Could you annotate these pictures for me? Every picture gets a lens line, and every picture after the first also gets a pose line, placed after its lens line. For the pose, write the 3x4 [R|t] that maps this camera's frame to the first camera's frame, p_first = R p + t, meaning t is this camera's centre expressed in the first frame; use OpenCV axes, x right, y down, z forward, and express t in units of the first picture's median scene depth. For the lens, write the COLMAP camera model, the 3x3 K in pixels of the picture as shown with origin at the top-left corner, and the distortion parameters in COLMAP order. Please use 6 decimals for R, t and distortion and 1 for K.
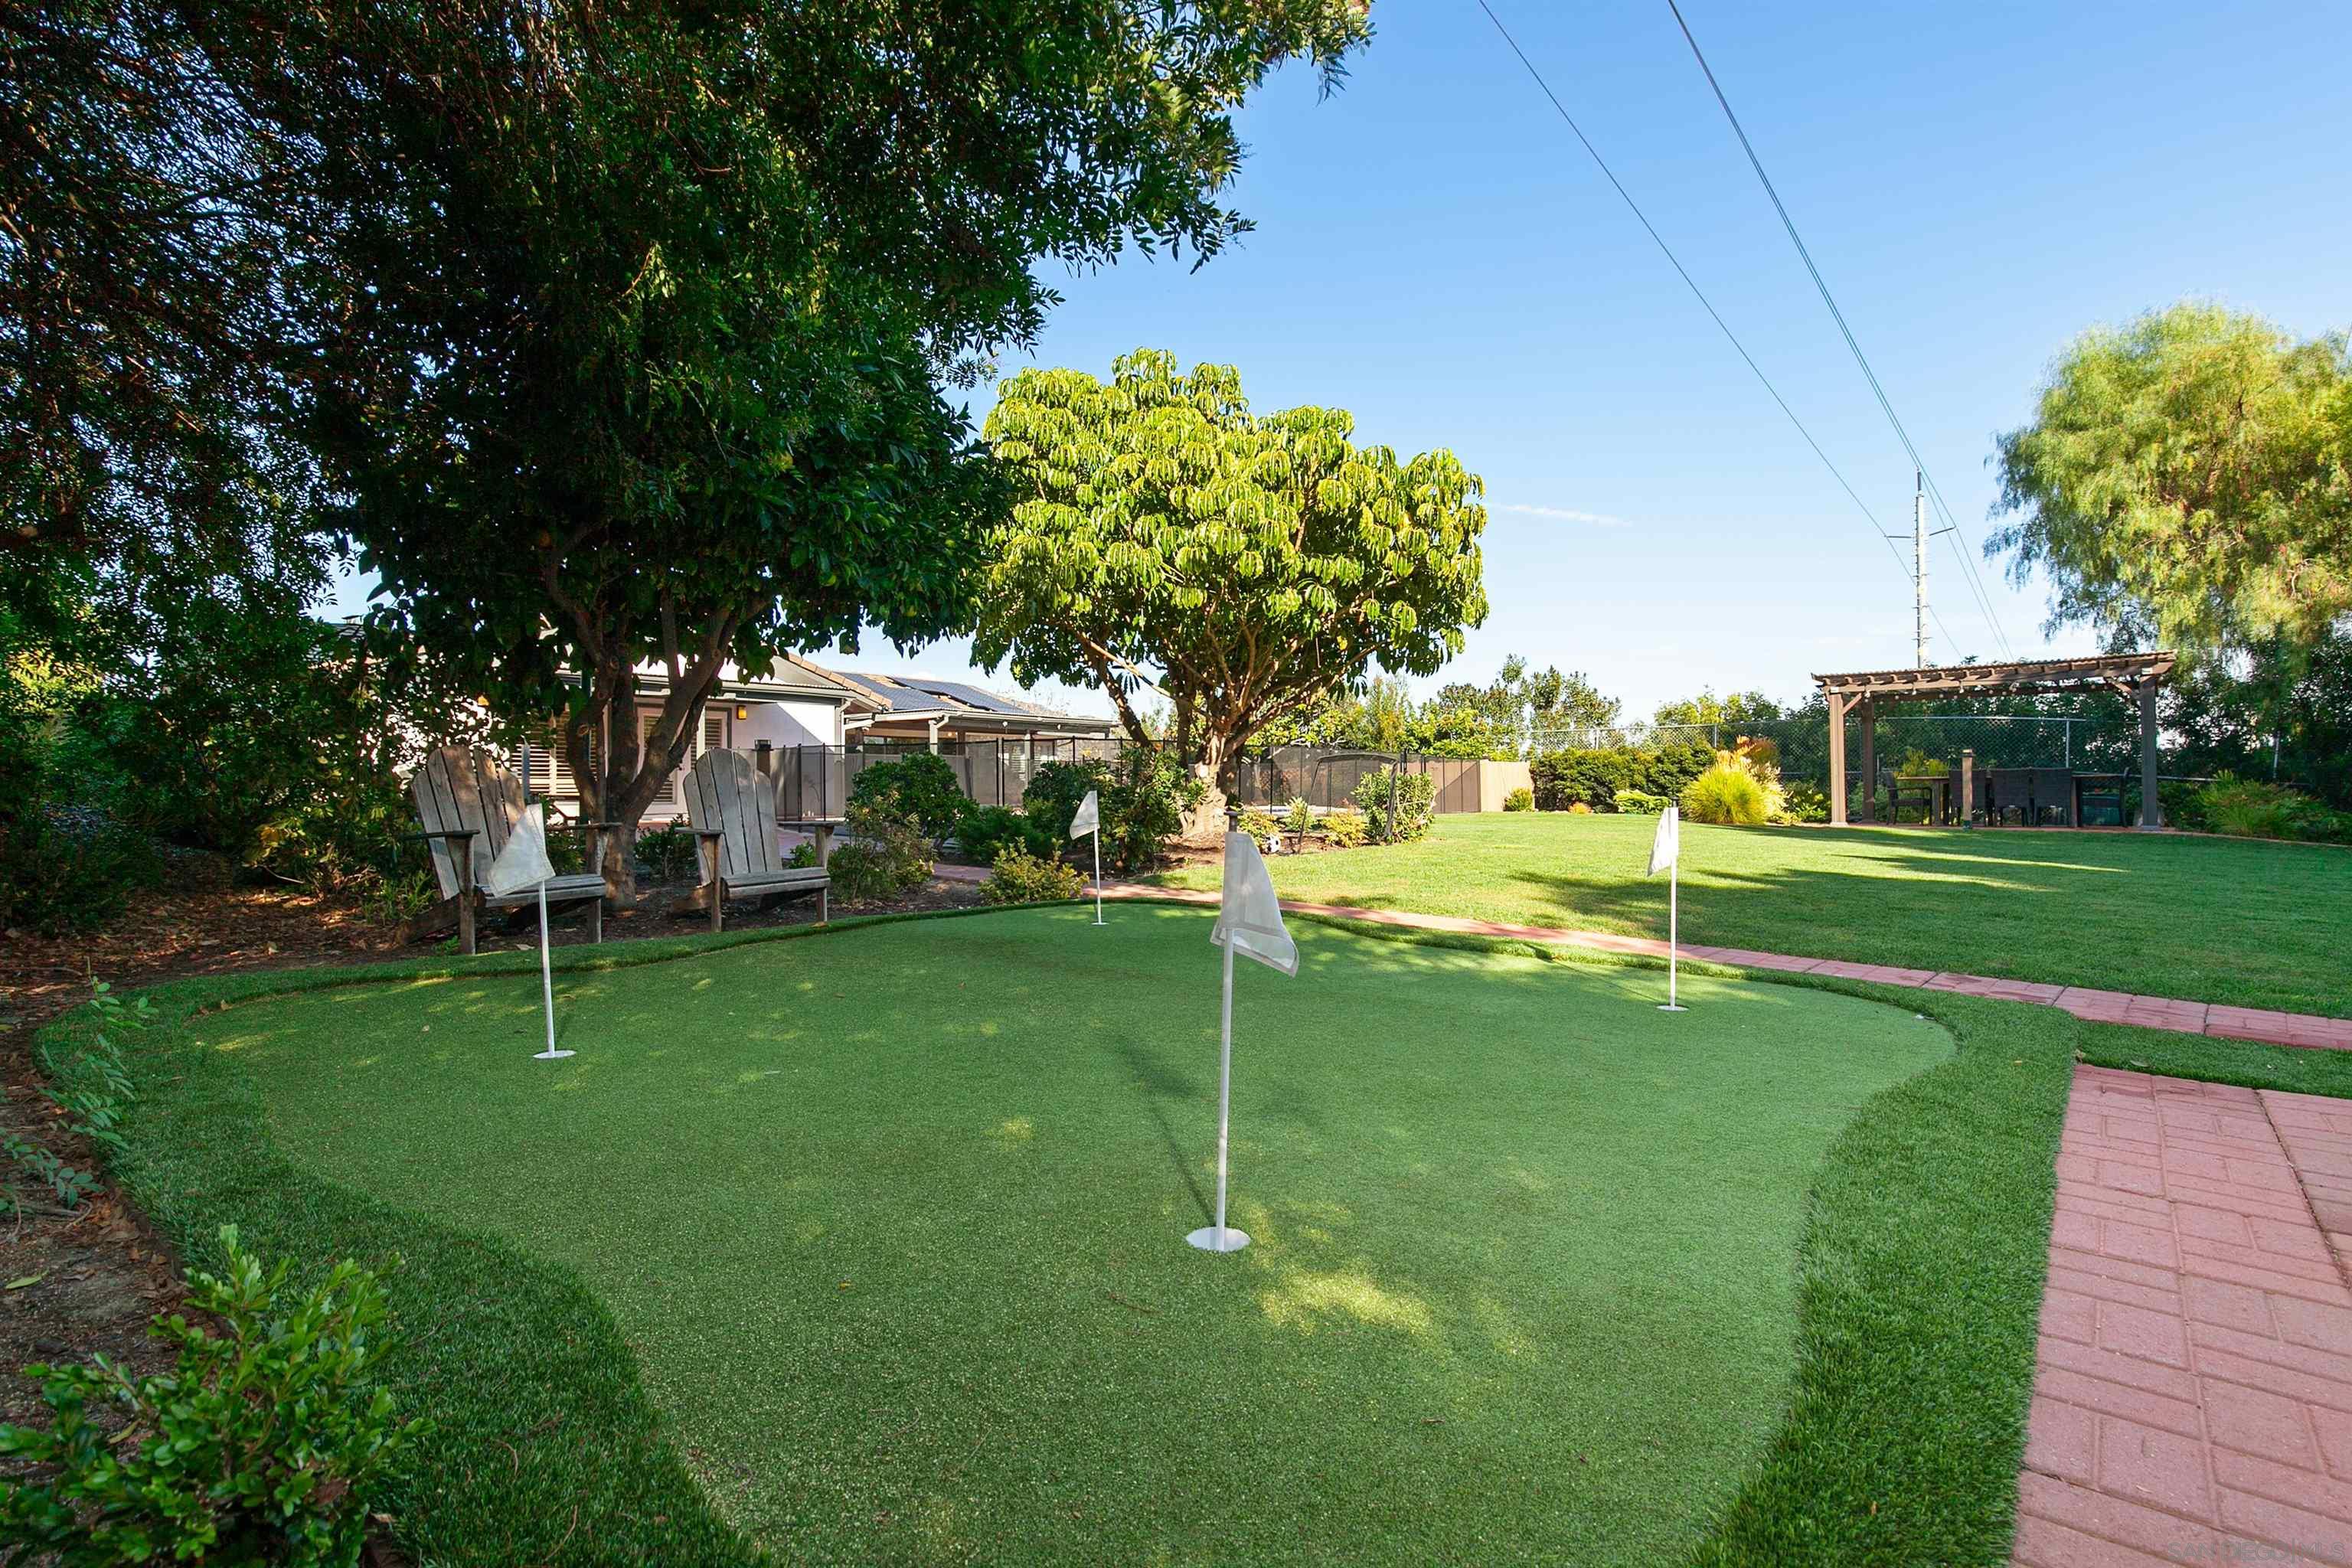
lens RADIAL K [[1145.7, 0, 1180.9], [0, 1145.7, 783.1], [0, 0, 1]] dist [-0.001972, 0.000638]
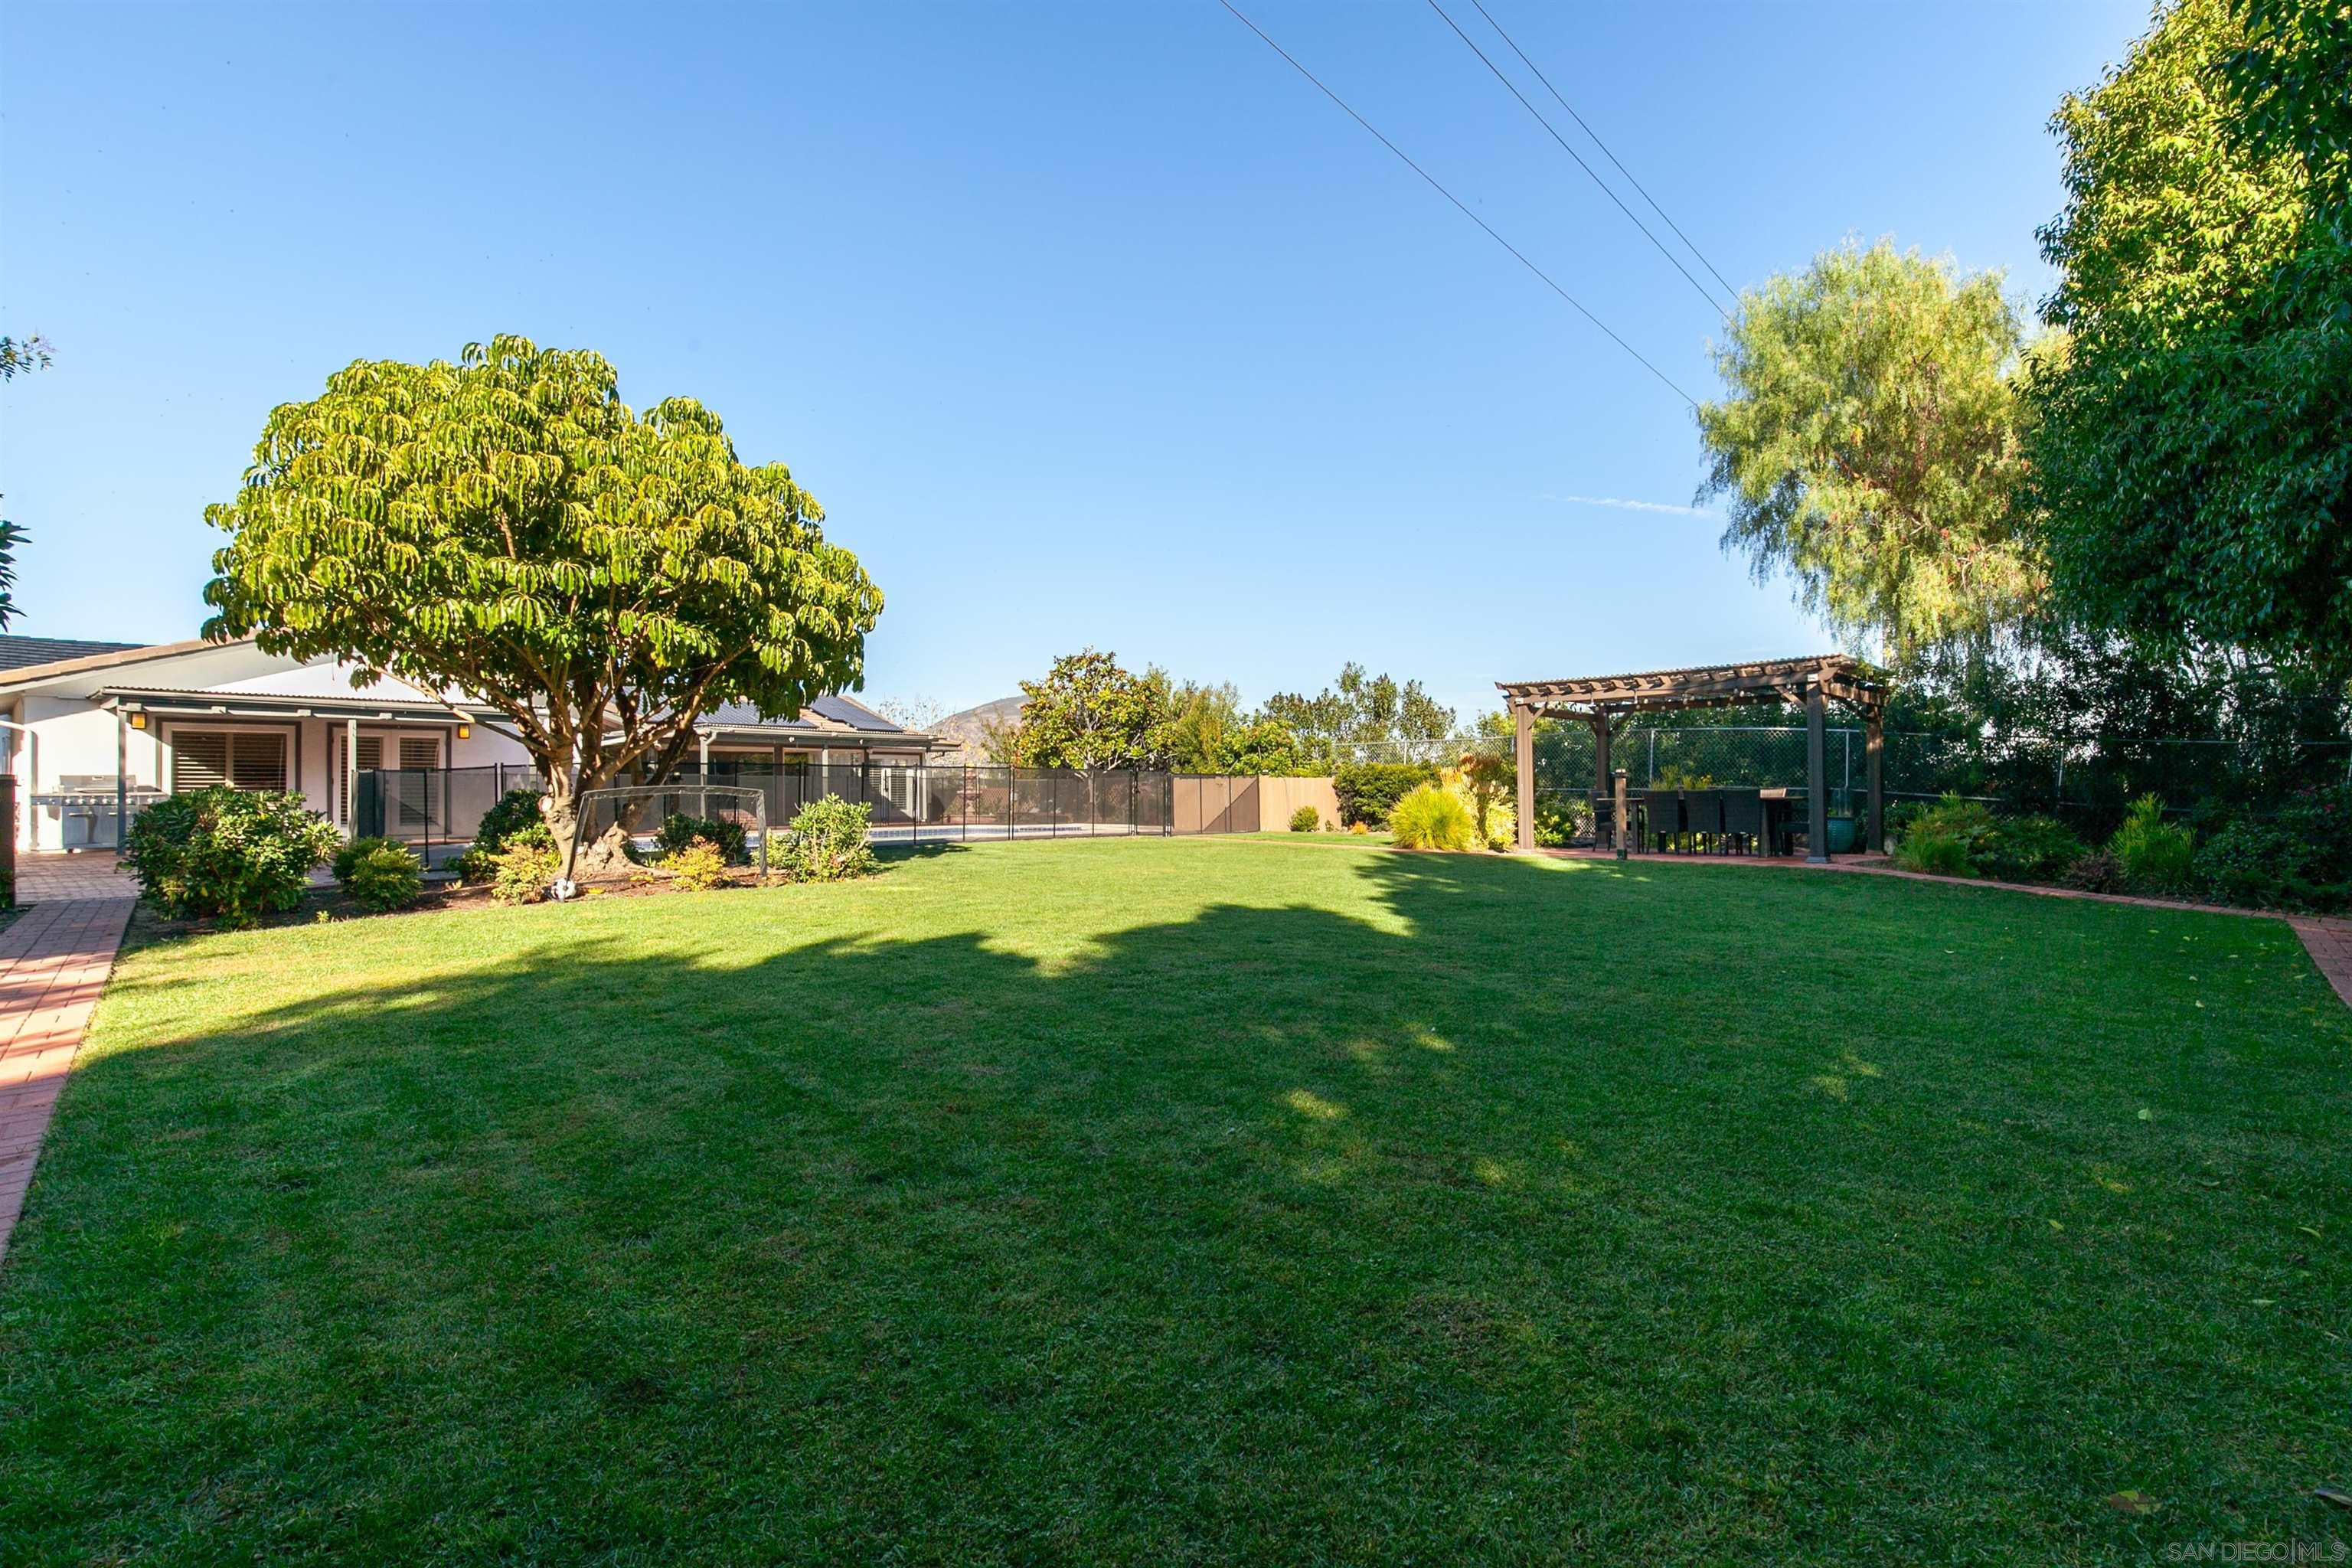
lens RADIAL K [[1145.7, 0, 1171.3], [0, 1145.7, 786.7], [0, 0, 1]] dist [-0.001972, 0.000638]
pose [[0.998503, -0.003660, -0.054565, 0.381619], [0.003454, 0.999987, -0.003855, -0.013563], [0.054579, 0.003661, 0.998503, 0.107533]]
